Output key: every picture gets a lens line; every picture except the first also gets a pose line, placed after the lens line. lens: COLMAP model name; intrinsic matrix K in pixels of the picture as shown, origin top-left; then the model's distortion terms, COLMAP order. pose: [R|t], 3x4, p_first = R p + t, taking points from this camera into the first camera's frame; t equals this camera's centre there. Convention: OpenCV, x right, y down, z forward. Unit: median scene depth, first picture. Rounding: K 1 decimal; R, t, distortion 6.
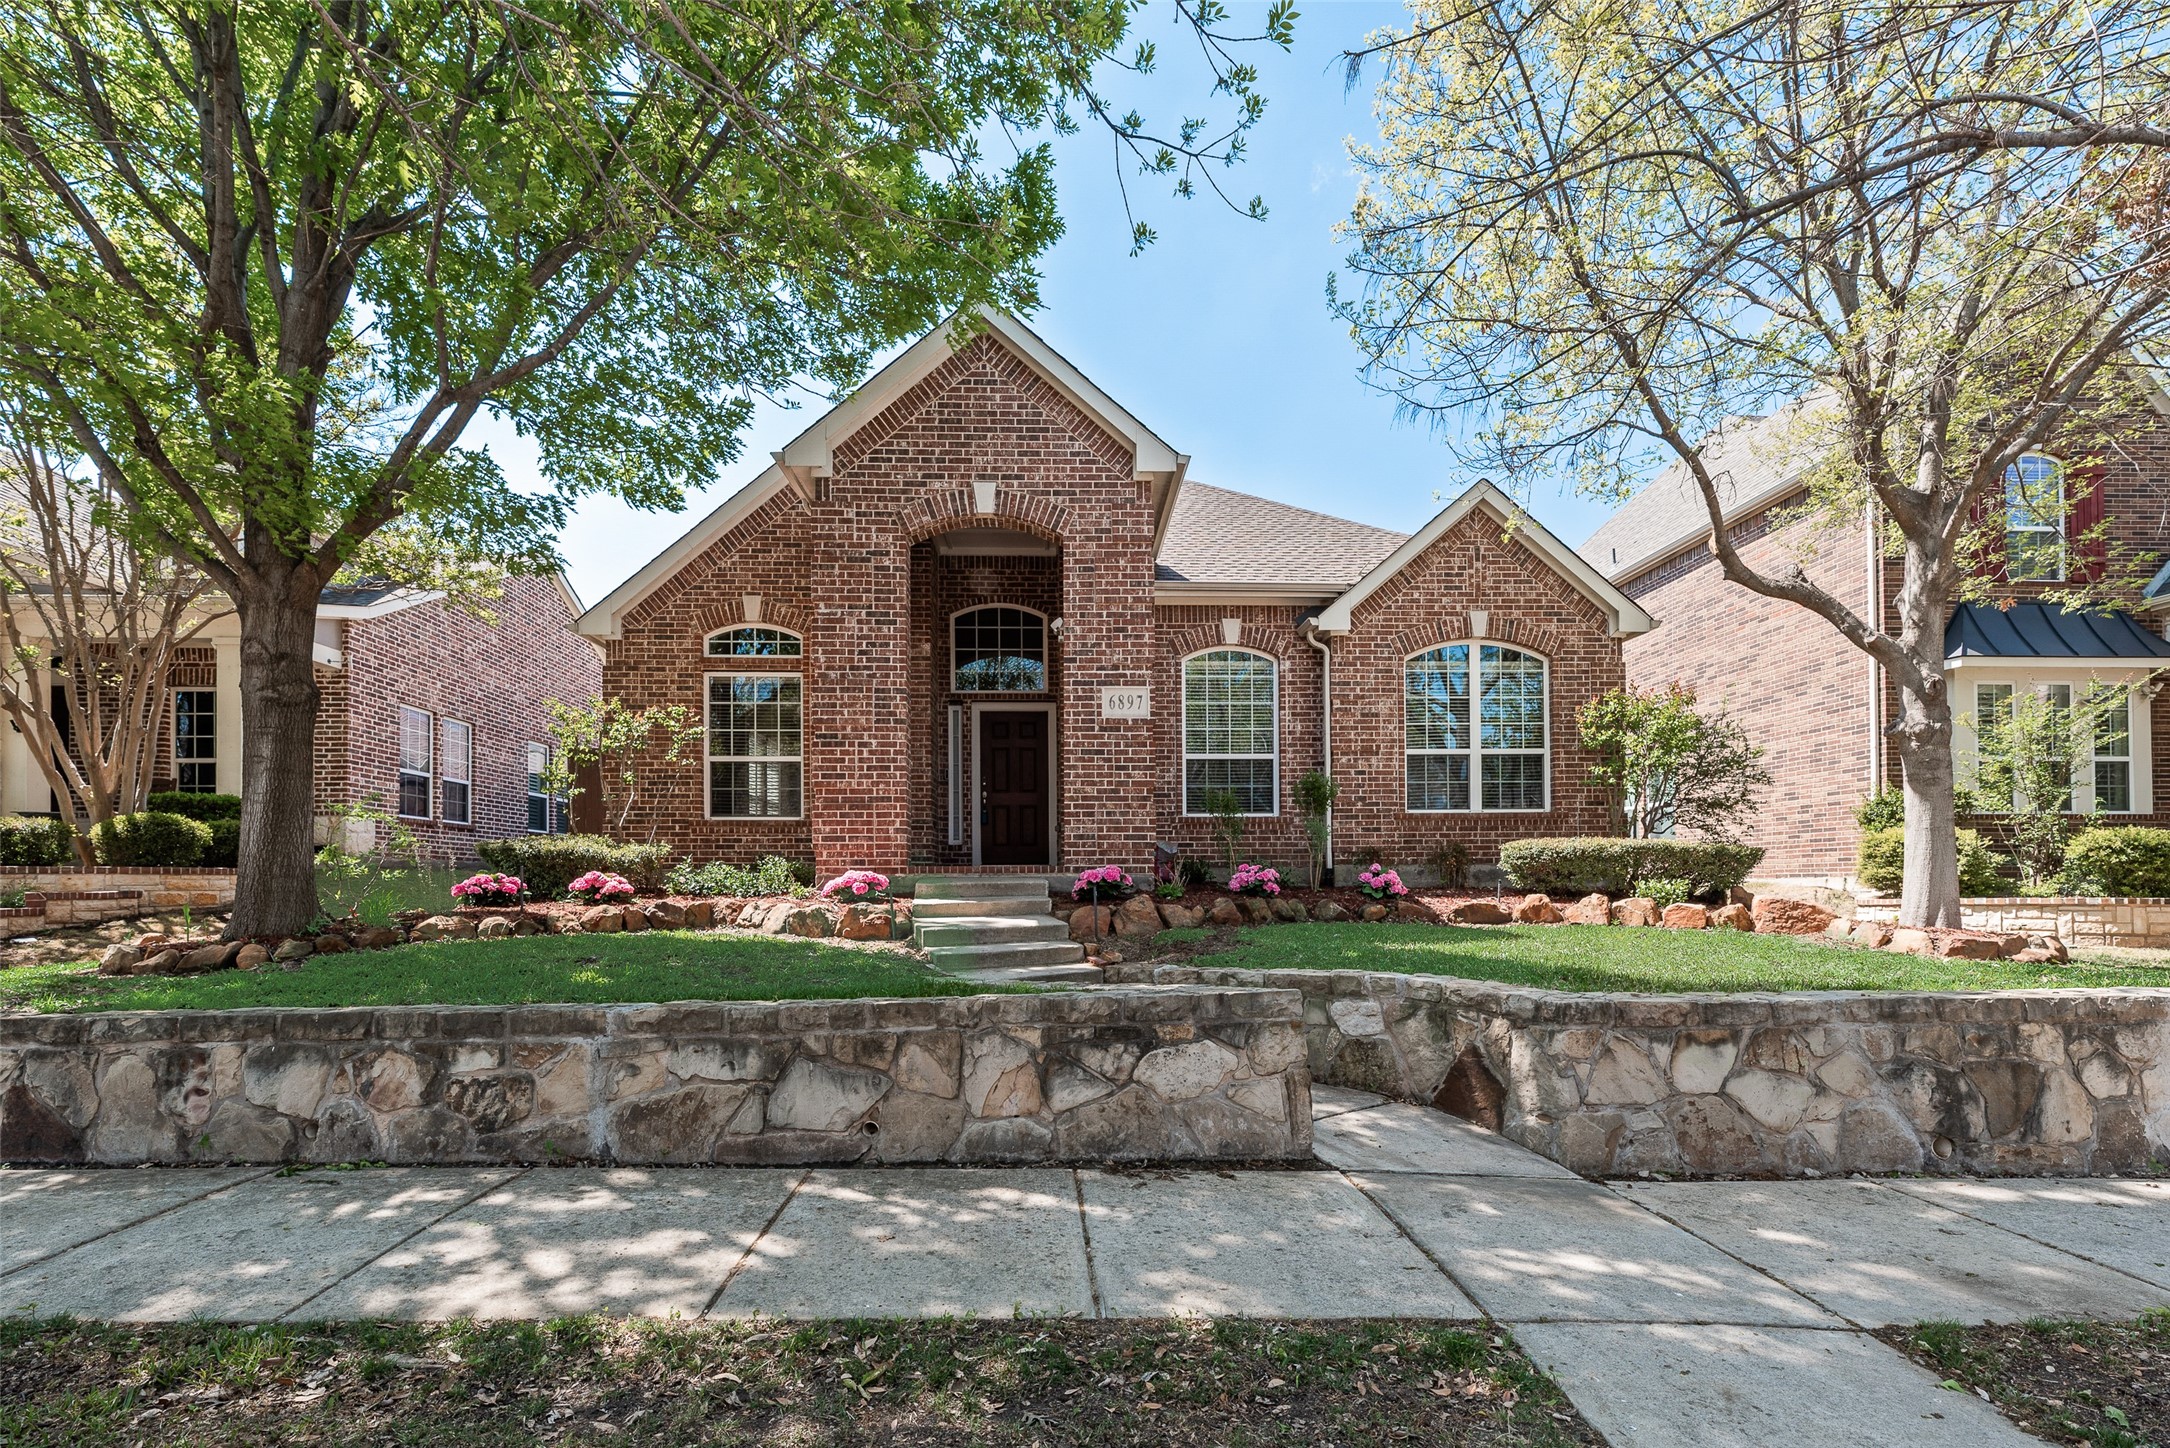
lens RADIAL K [[873.8, 0, 1084.9], [0, 873.8, 734.4], [0, 0, 1]] dist [0.002904, -0.000099]
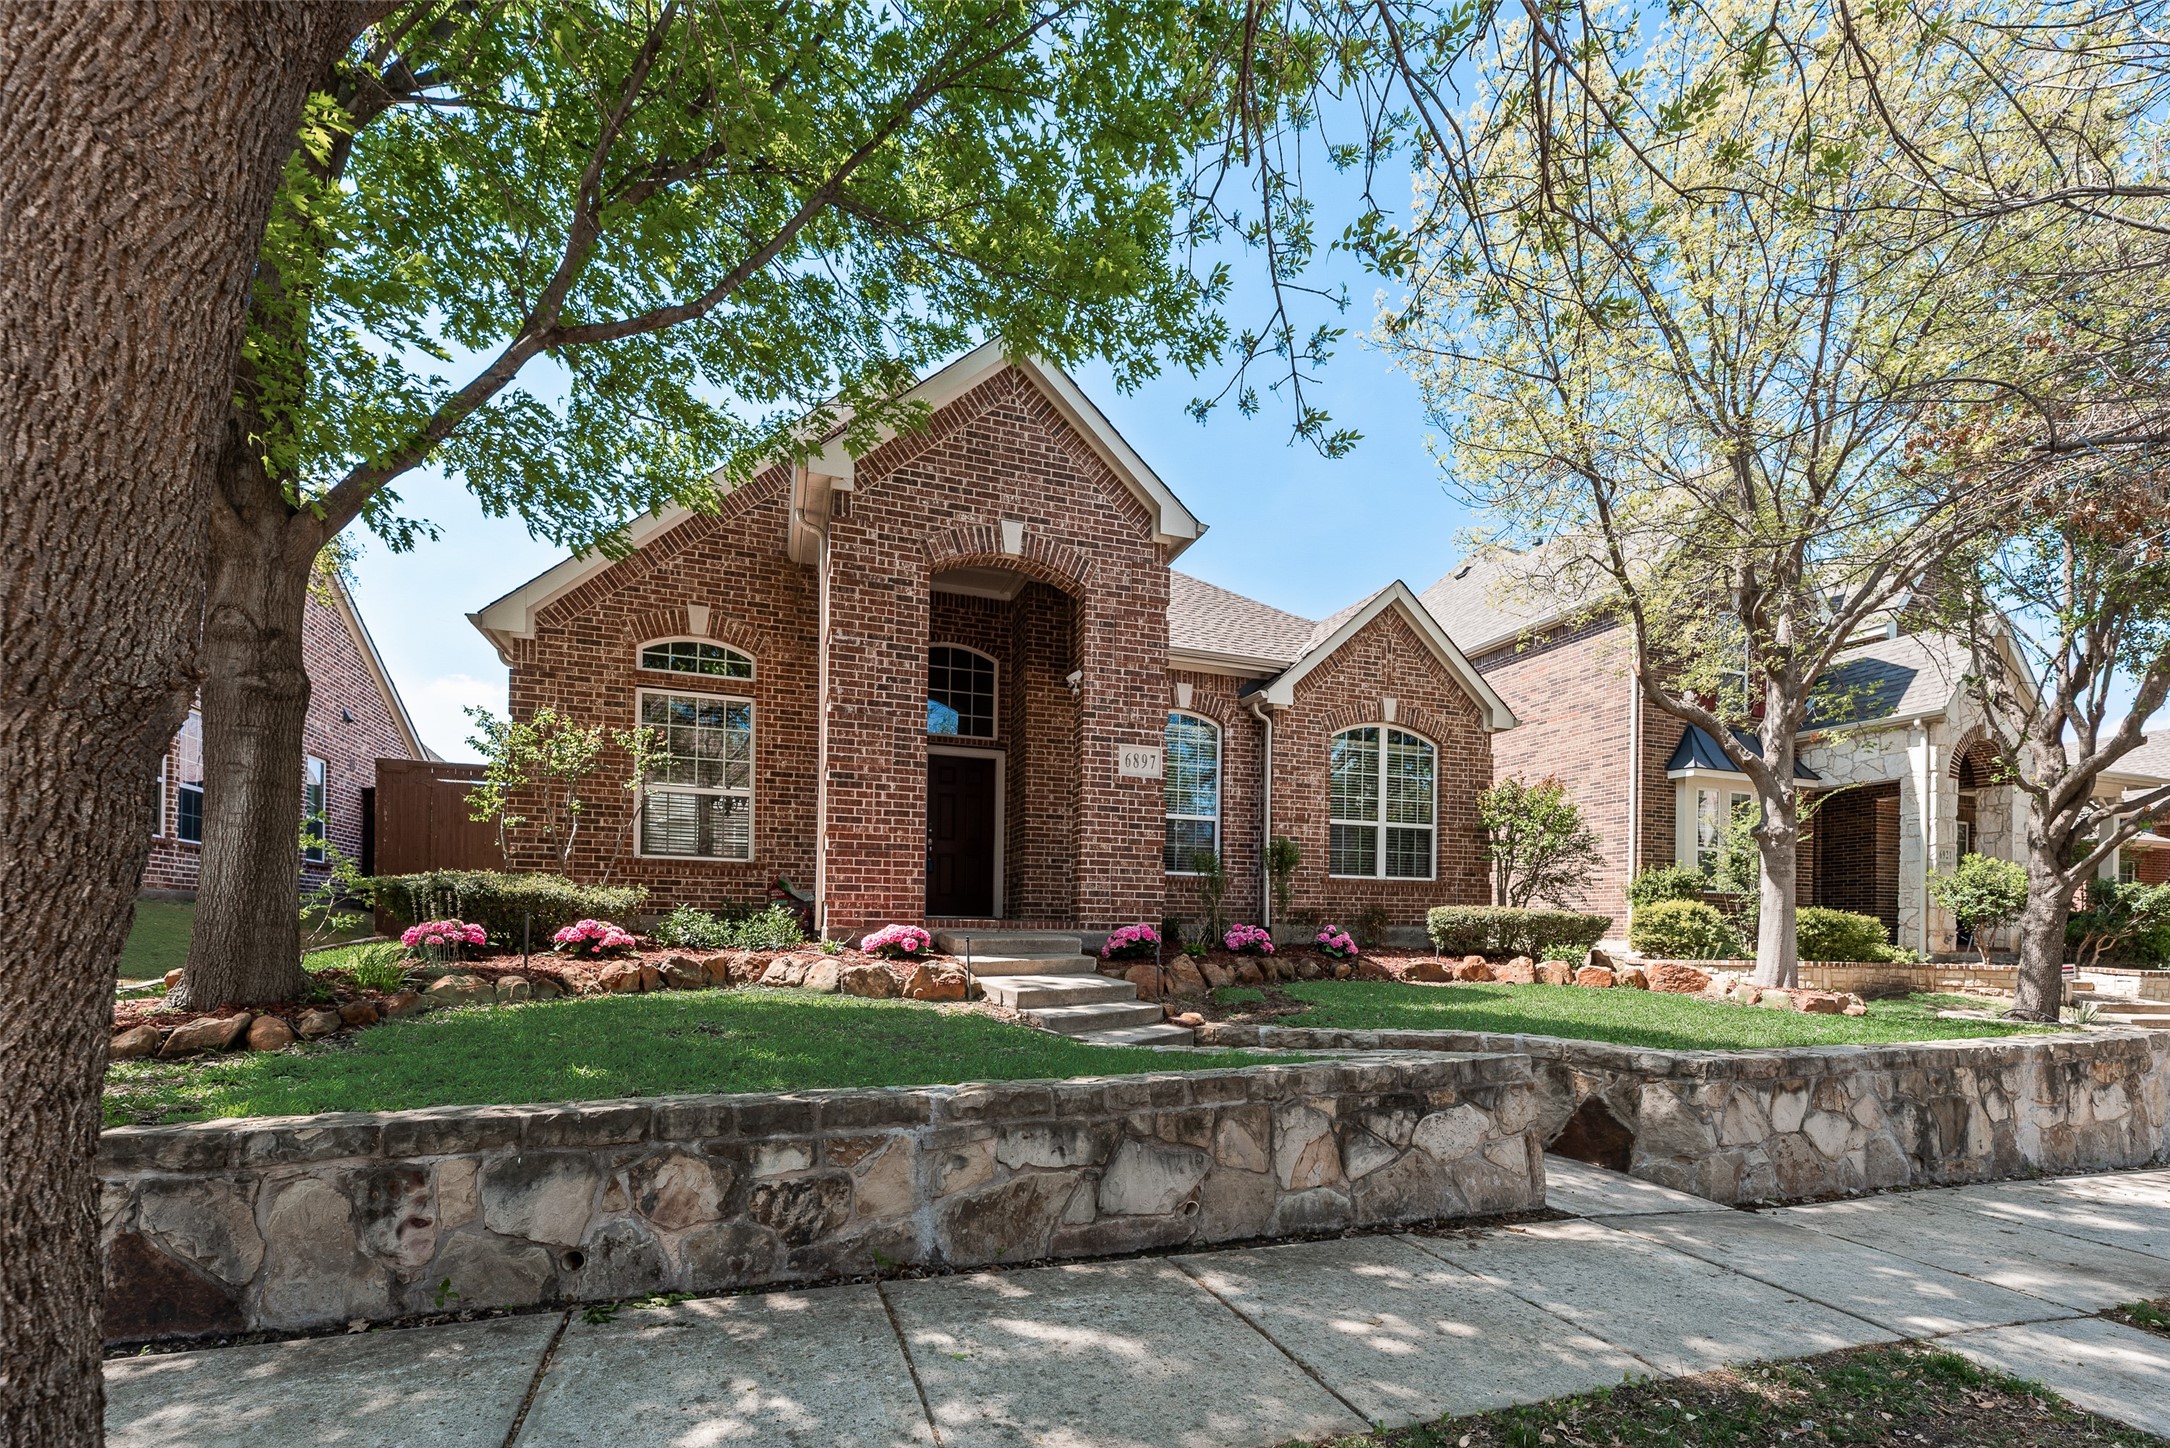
lens RADIAL K [[871.5, 0, 1084.8], [0, 871.5, 786.5], [0, 0, 1]] dist [0.002161, 0.000047]
pose [[0.958461, 0.064773, 0.277772, -0.300651], [-0.067172, 0.997741, -0.000879, -0.002499], [-0.277201, -0.017816, 0.960647, 0.053500]]
